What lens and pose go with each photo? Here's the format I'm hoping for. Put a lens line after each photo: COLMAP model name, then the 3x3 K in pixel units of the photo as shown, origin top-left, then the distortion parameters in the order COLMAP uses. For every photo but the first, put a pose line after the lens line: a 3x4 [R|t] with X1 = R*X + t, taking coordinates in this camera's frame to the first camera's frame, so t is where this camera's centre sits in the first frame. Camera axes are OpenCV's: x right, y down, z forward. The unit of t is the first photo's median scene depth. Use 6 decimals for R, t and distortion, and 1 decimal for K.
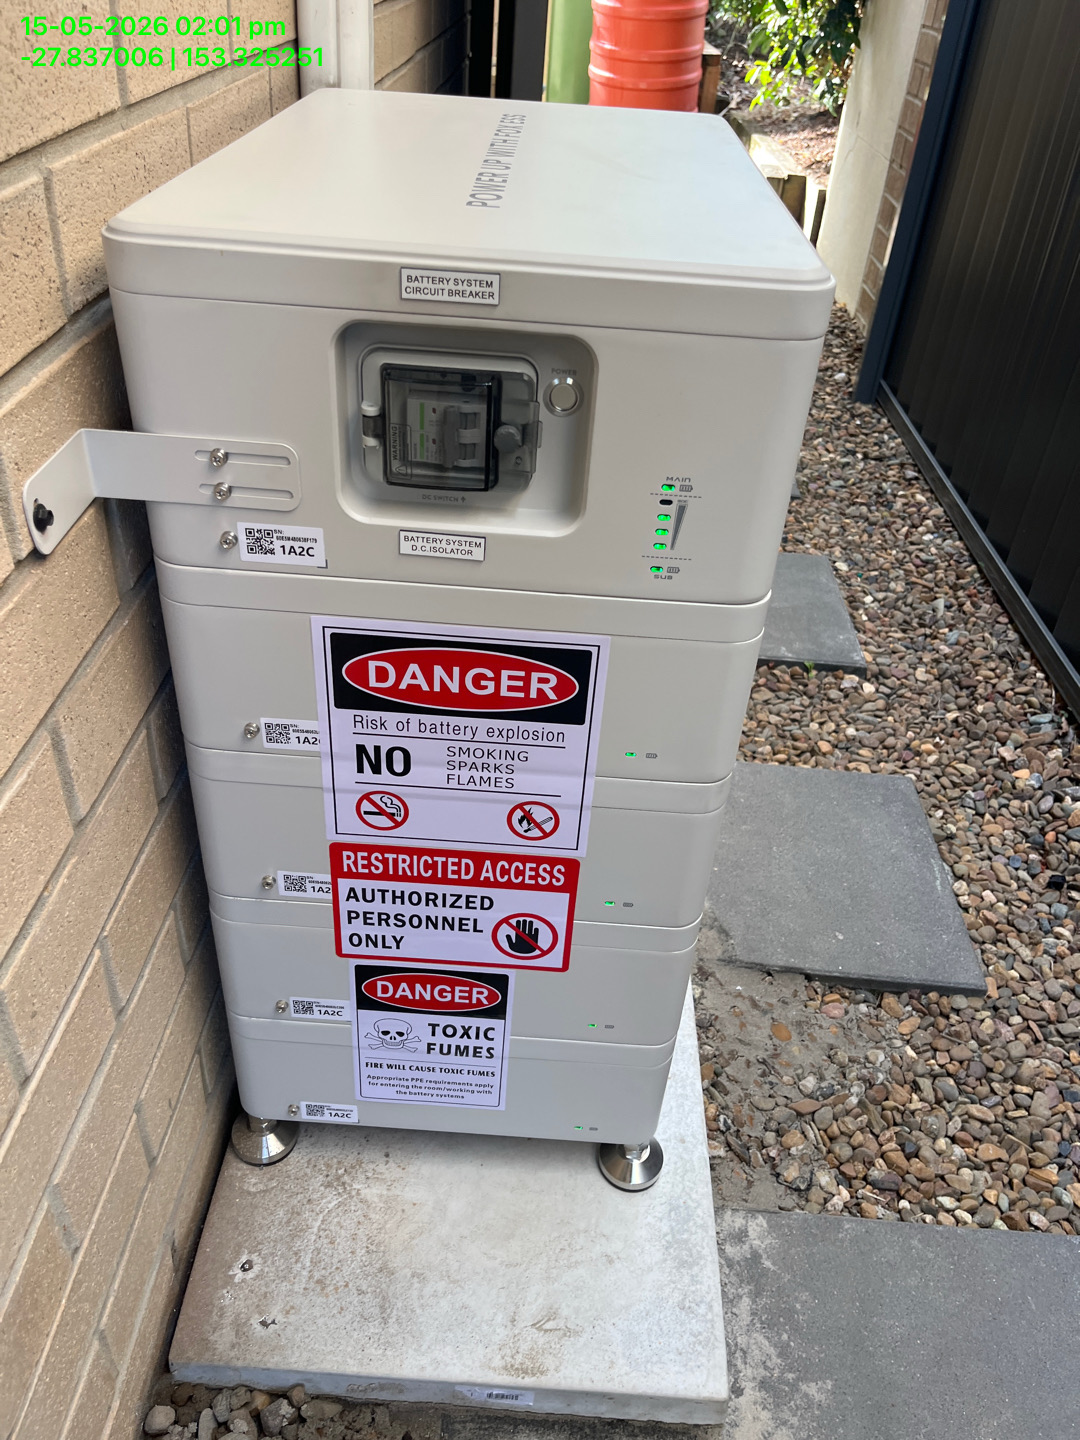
lens RADIAL K [[1094.0, 0, 542.8], [0, 1094.0, 735.0], [0, 0, 1]] dist [0.063285, -0.095931]
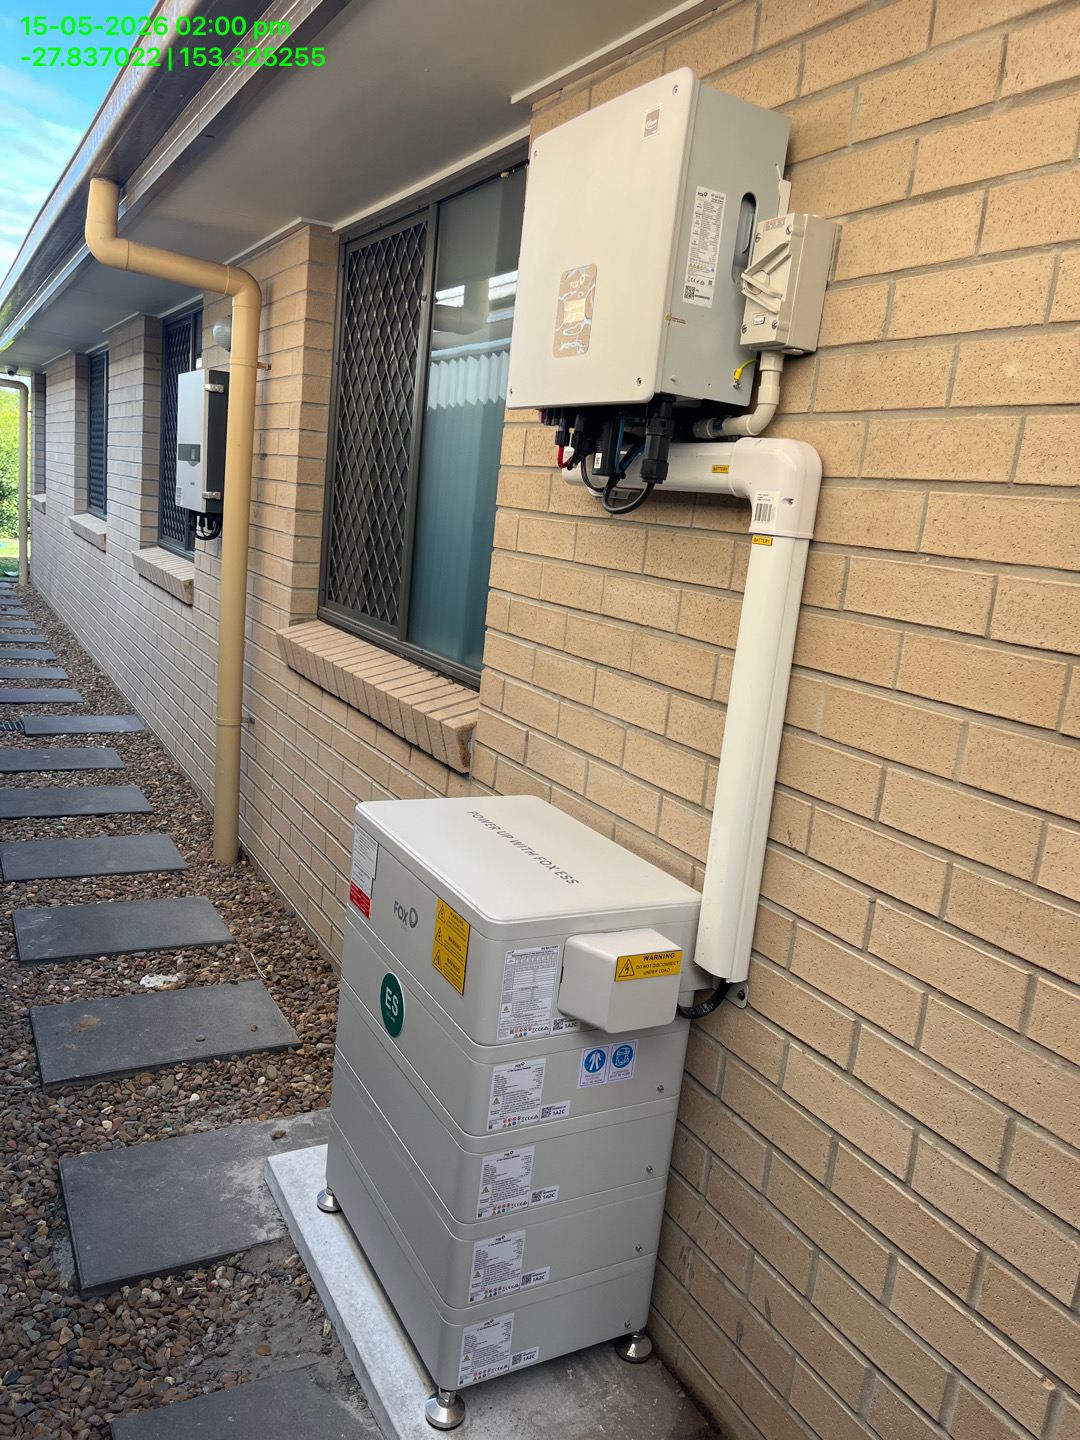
lens RADIAL K [[1080.7, 0, 536.6], [0, 1080.7, 738.6], [0, 0, 1]] dist [0.069616, -0.114179]
pose [[-0.846606, -0.040388, -0.530685, 1.066237], [-0.429504, 0.640689, 0.636430, -1.982704], [0.314301, 0.766737, -0.559758, 1.958655]]
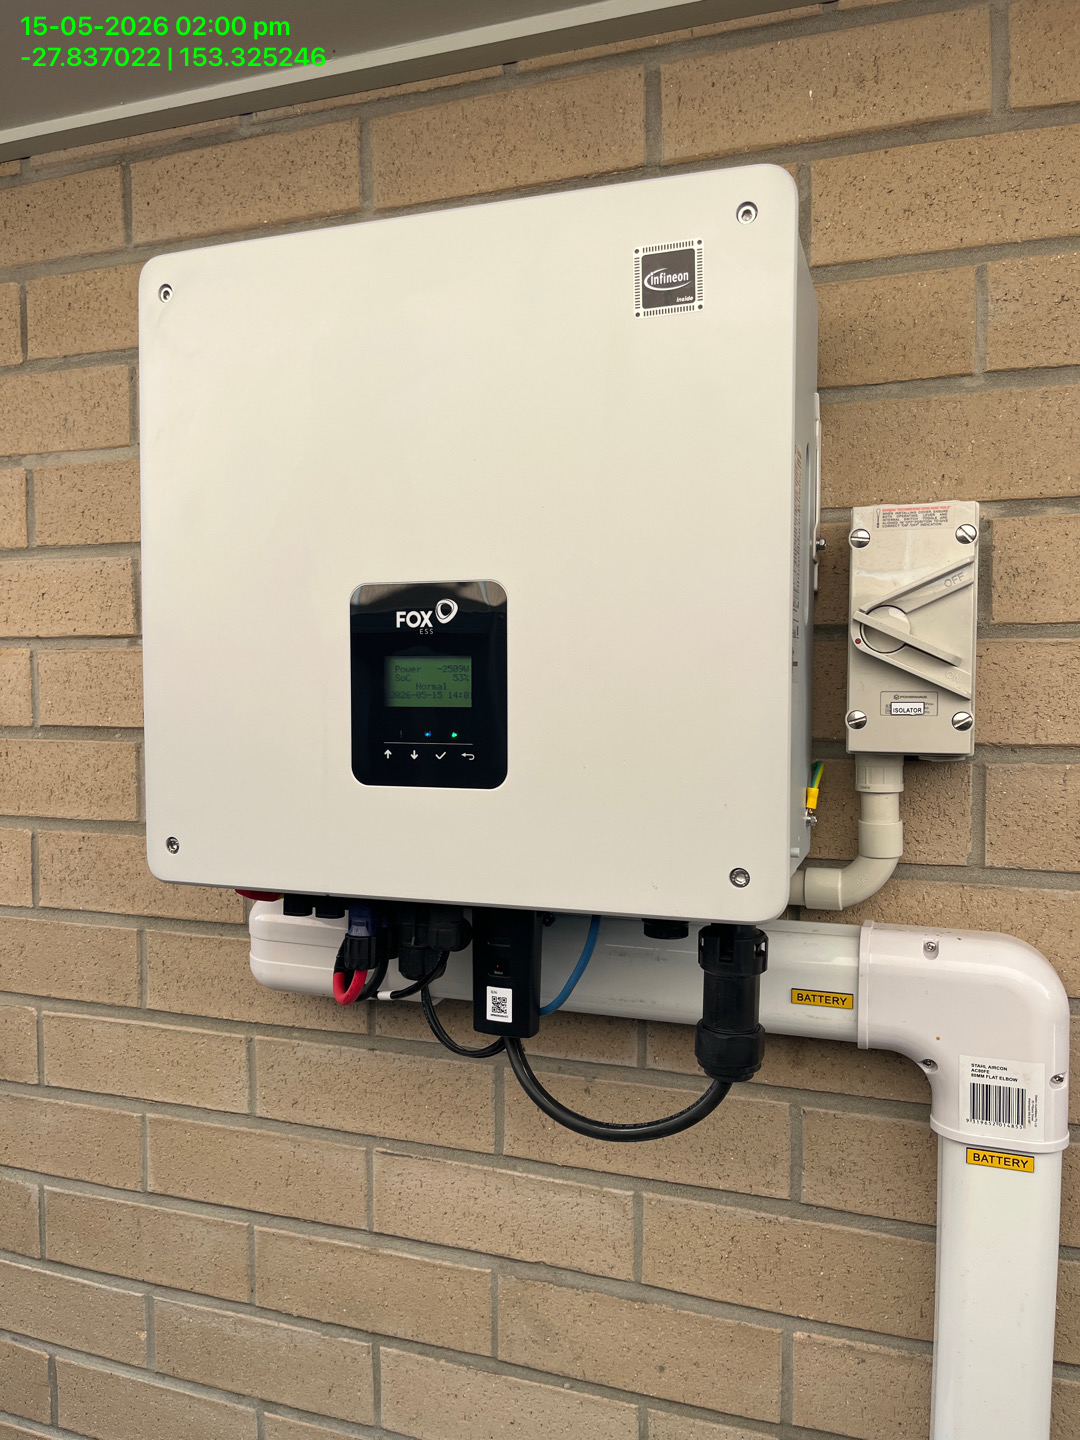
lens RADIAL K [[1094.0, 0, 542.8], [0, 1094.0, 735.0], [0, 0, 1]] dist [0.063285, -0.095931]
pose [[-0.299197, -0.016277, -0.954053, 0.746011], [-0.586246, 0.792023, 0.170338, -1.425611], [0.752859, 0.610274, -0.246513, 0.607193]]
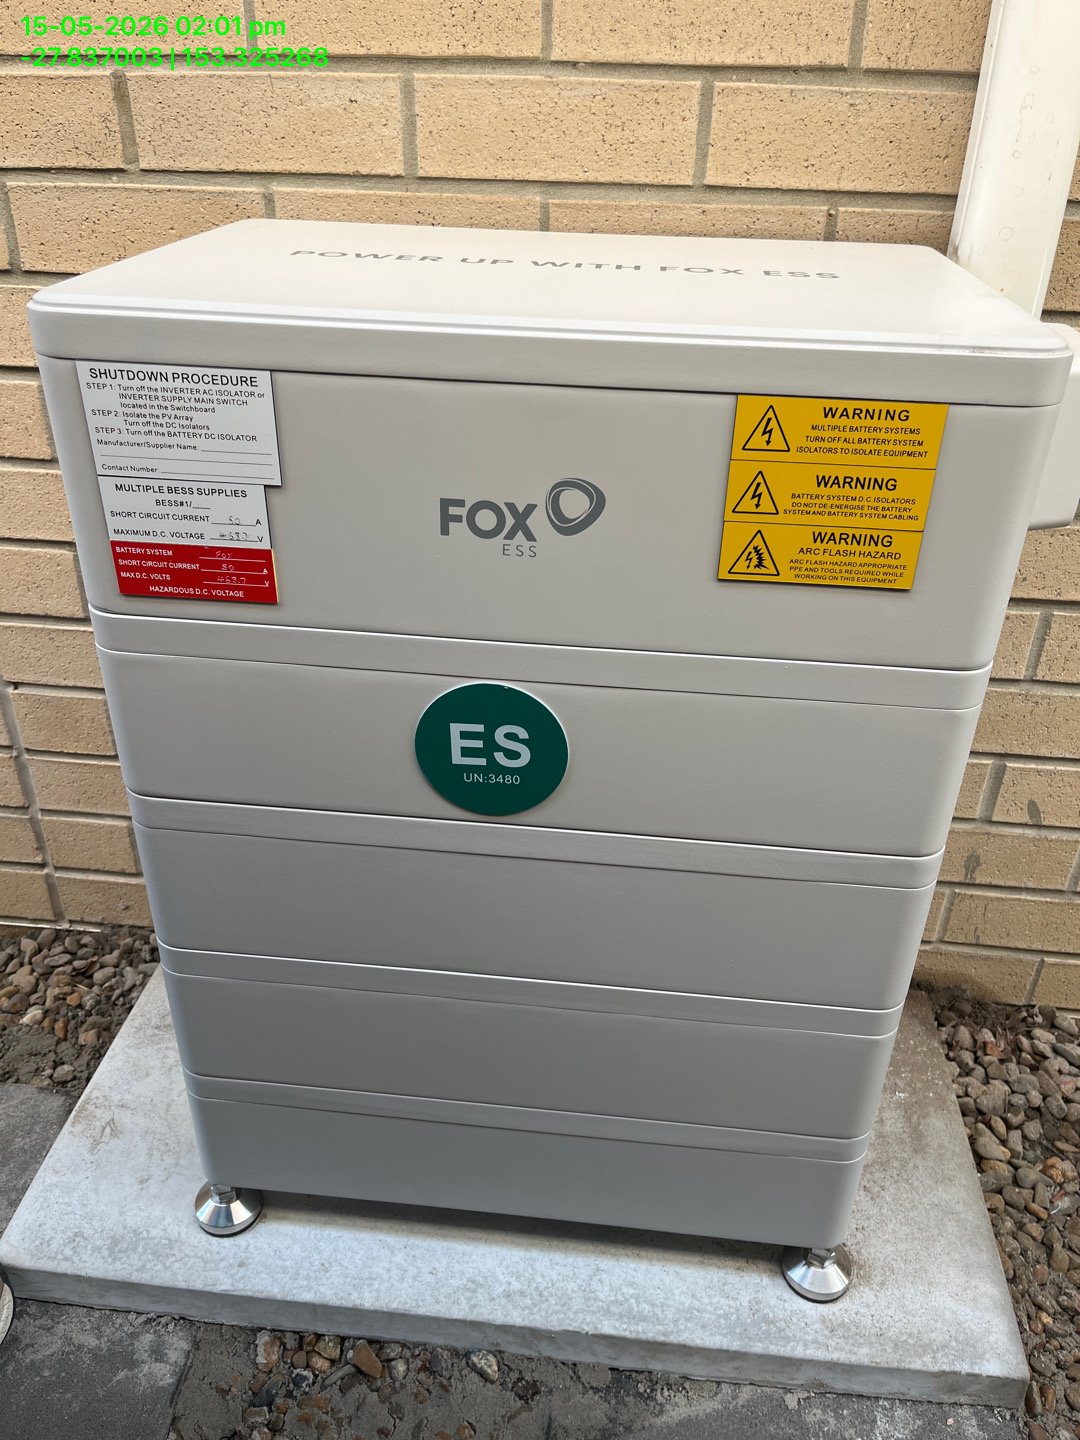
lens RADIAL K [[1094.0, 0, 542.8], [0, 1094.0, 735.0], [0, 0, 1]] dist [0.063285, -0.095931]
pose [[-0.064435, 0.462713, -0.884163, 0.909721], [-0.616366, 0.678348, 0.399922, -0.572838], [0.784819, 0.570737, 0.241491, 0.911086]]
